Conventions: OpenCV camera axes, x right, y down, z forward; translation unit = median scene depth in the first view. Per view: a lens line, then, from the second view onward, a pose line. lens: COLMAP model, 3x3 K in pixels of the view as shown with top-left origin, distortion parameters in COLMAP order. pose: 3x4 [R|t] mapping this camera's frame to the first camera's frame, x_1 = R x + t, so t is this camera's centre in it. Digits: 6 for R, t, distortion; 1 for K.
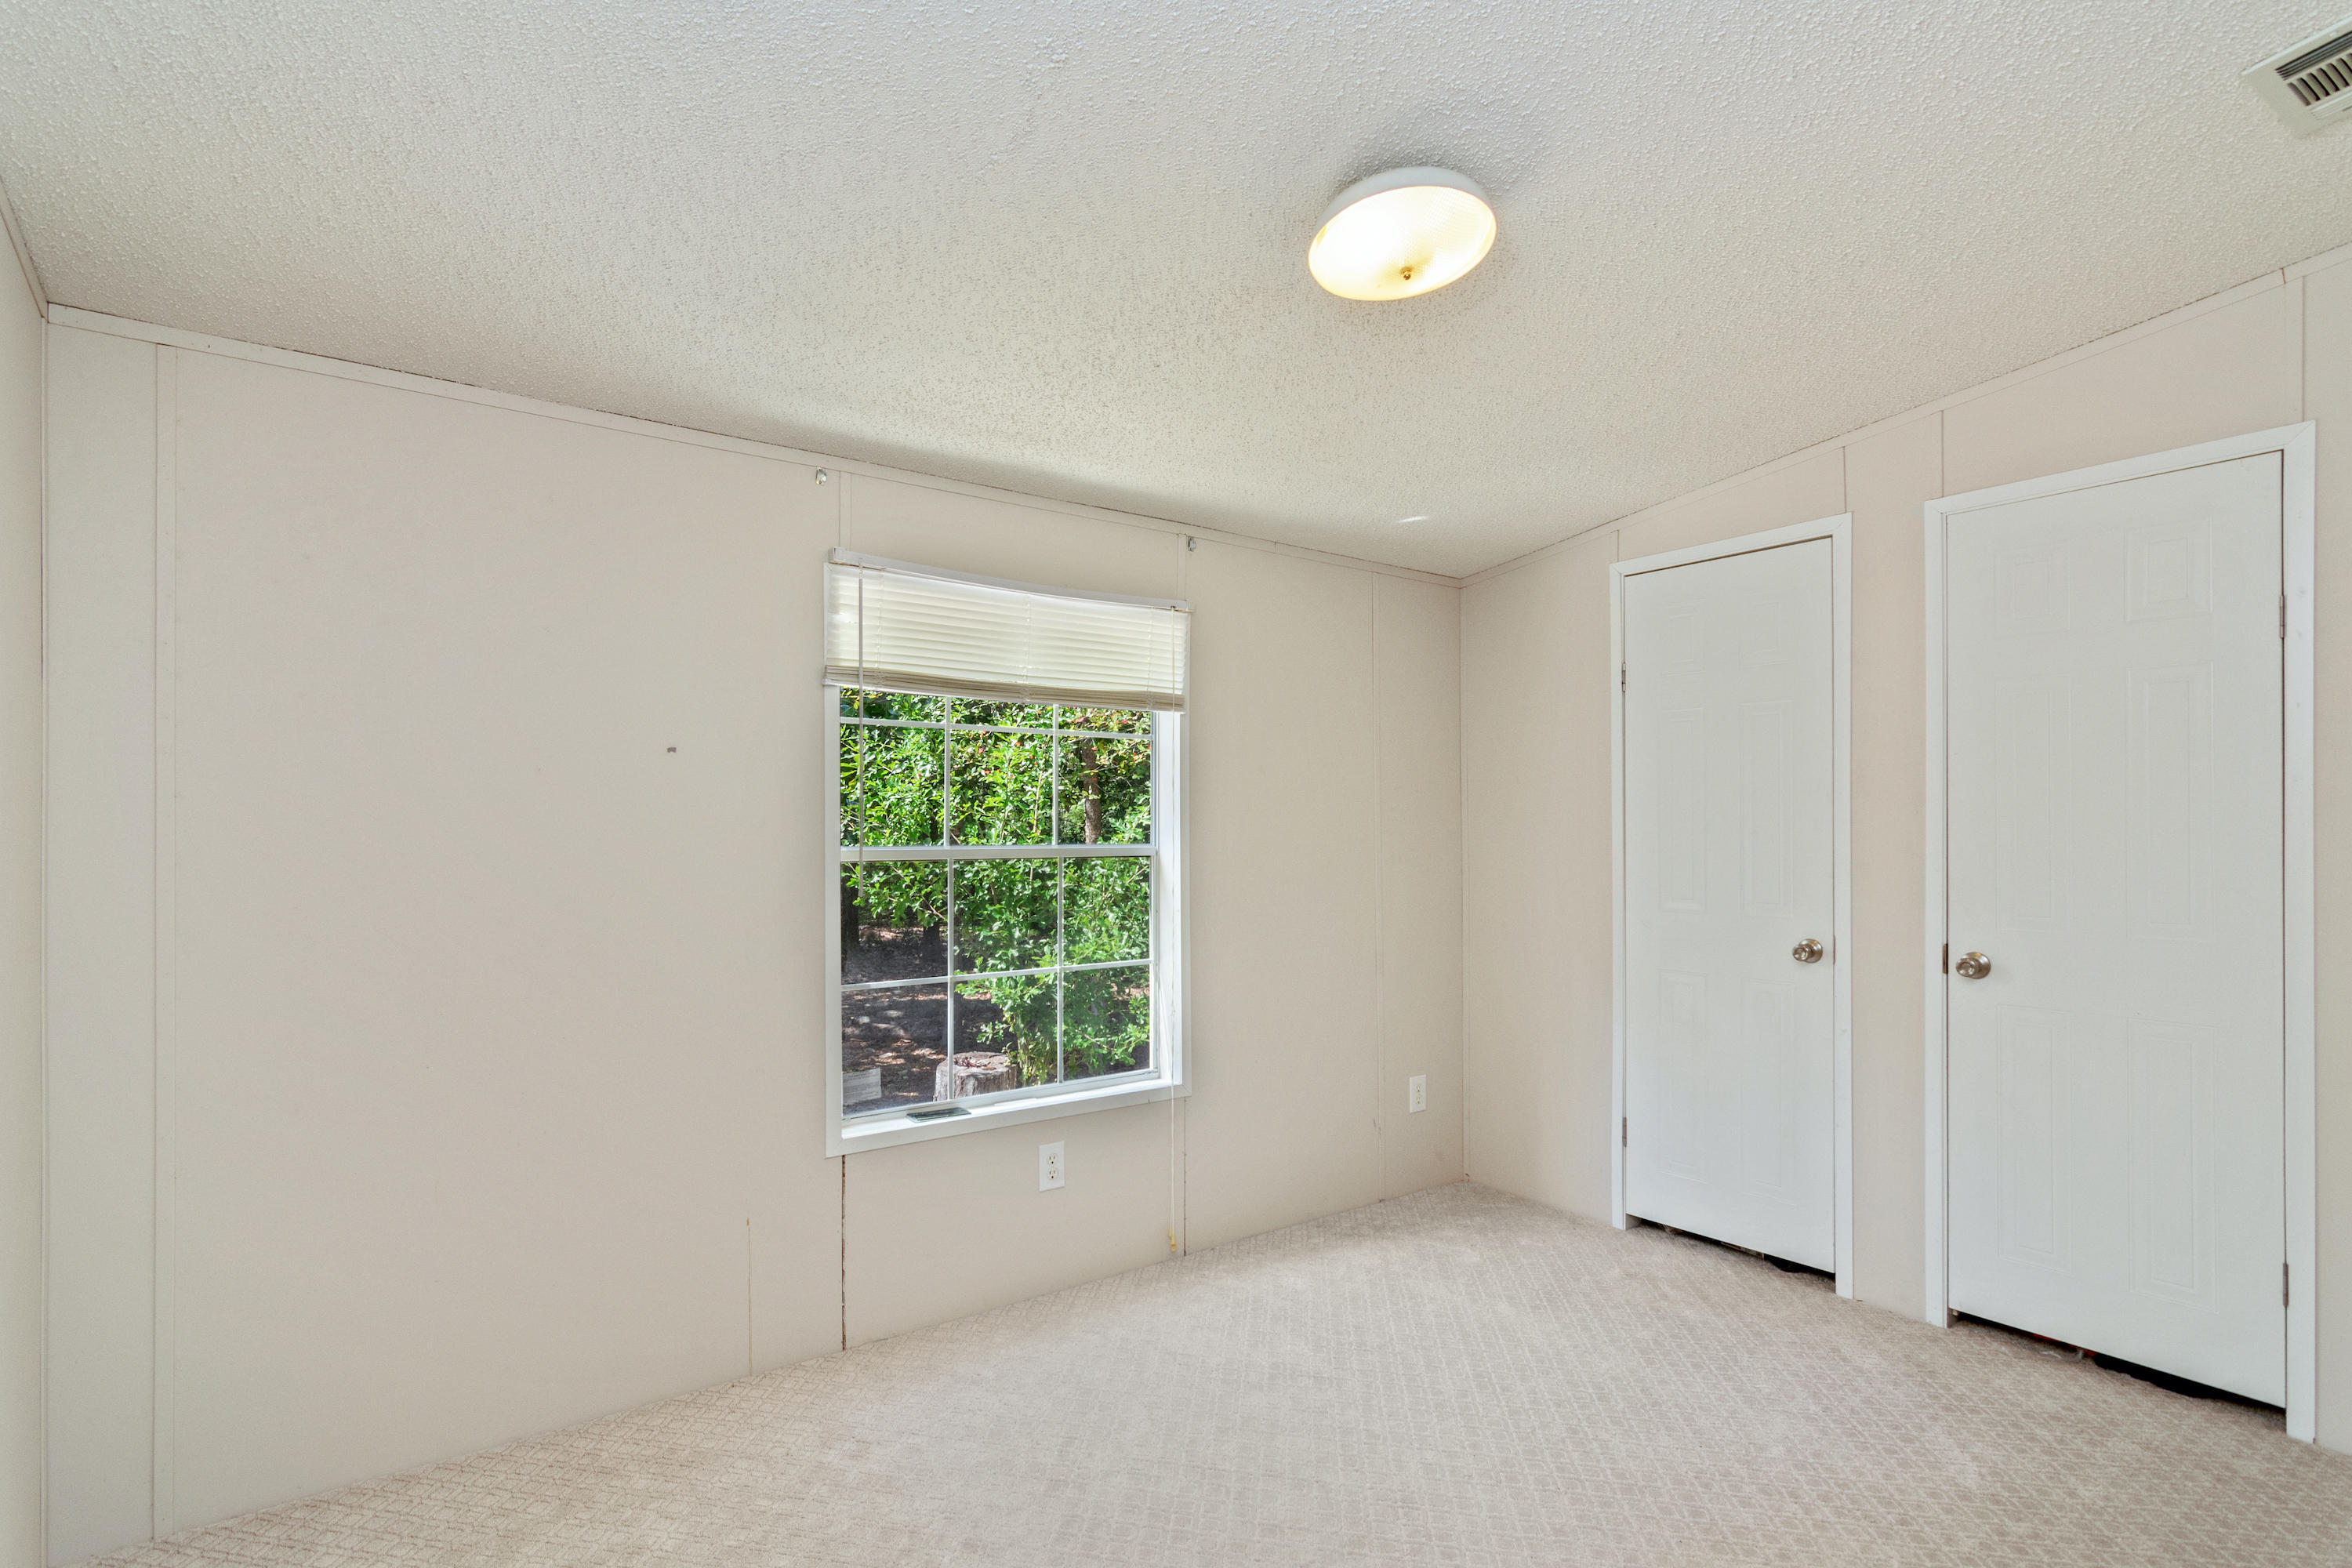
lens RADIAL K [[1144.6, 0, 1181.7], [0, 1144.6, 817.0], [0, 0, 1]] dist [0.000663, 0.000672]
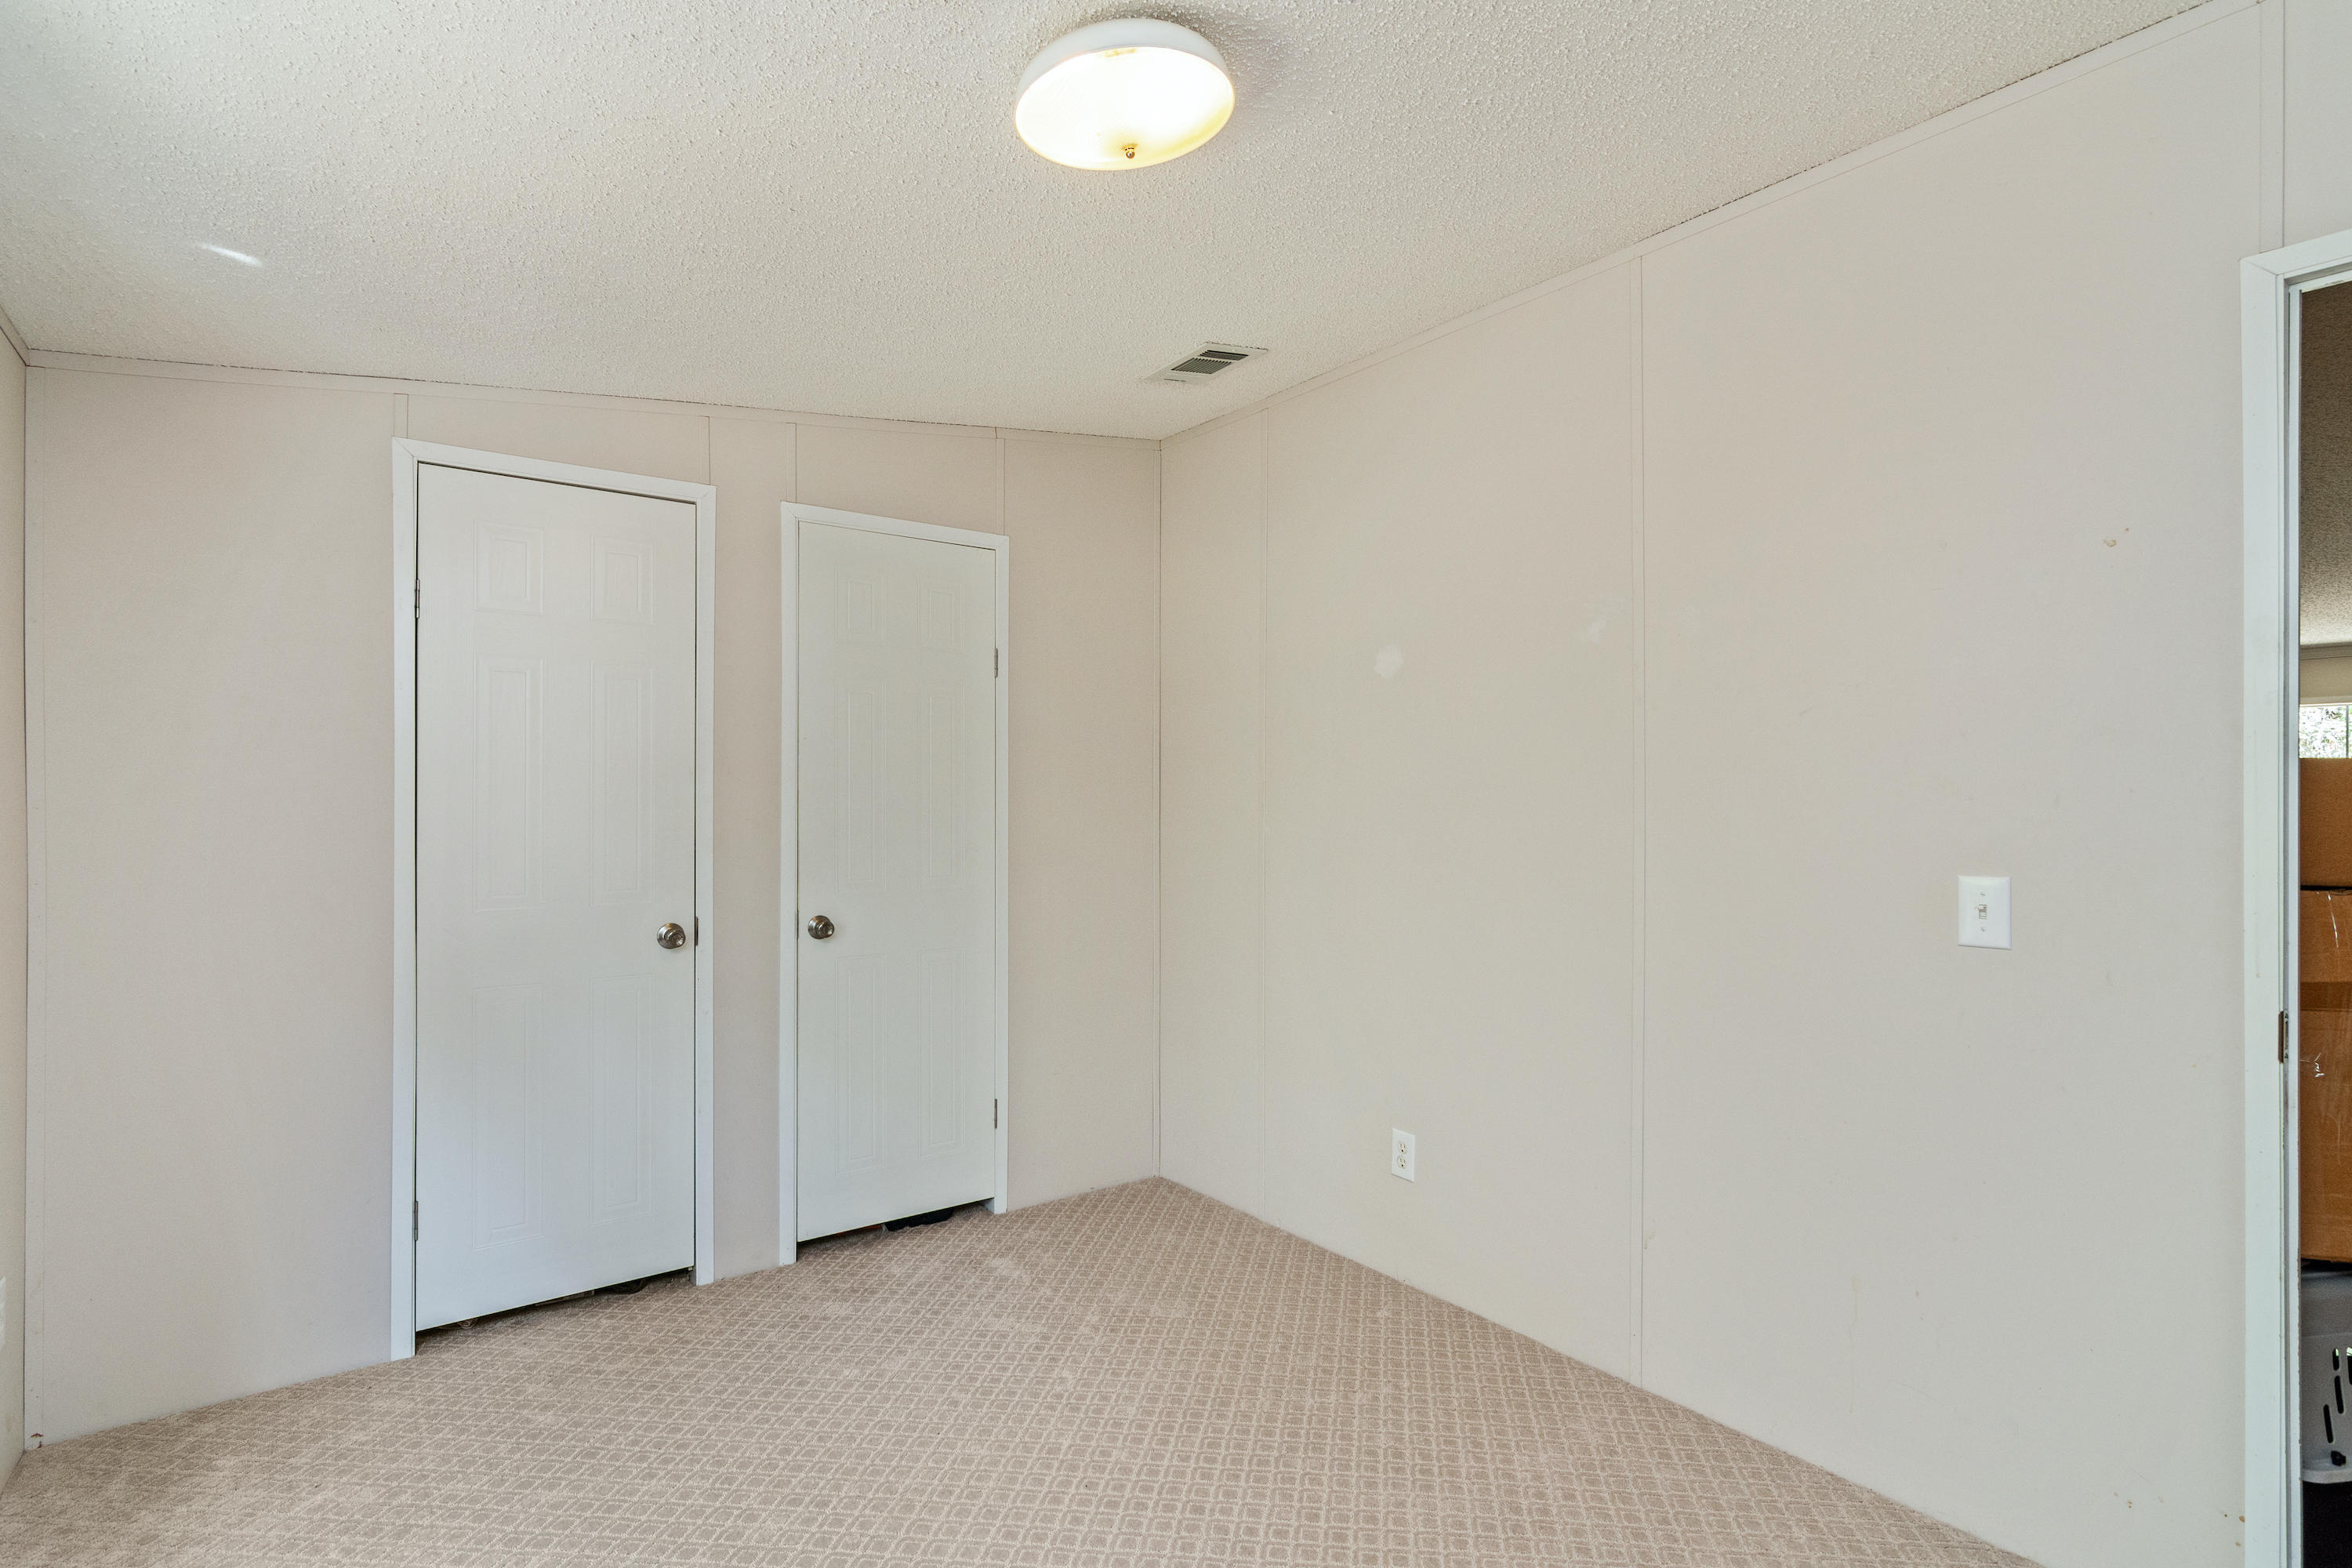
lens RADIAL K [[1144.6, 0, 1181.7], [0, 1144.6, 817.0], [0, 0, 1]] dist [0.000663, 0.000672]
pose [[-0.007302, -0.000220, 0.999973, -0.408668], [0.000279, 1.000000, 0.000222, 0.019414], [-0.999973, 0.000281, -0.007302, 0.604943]]
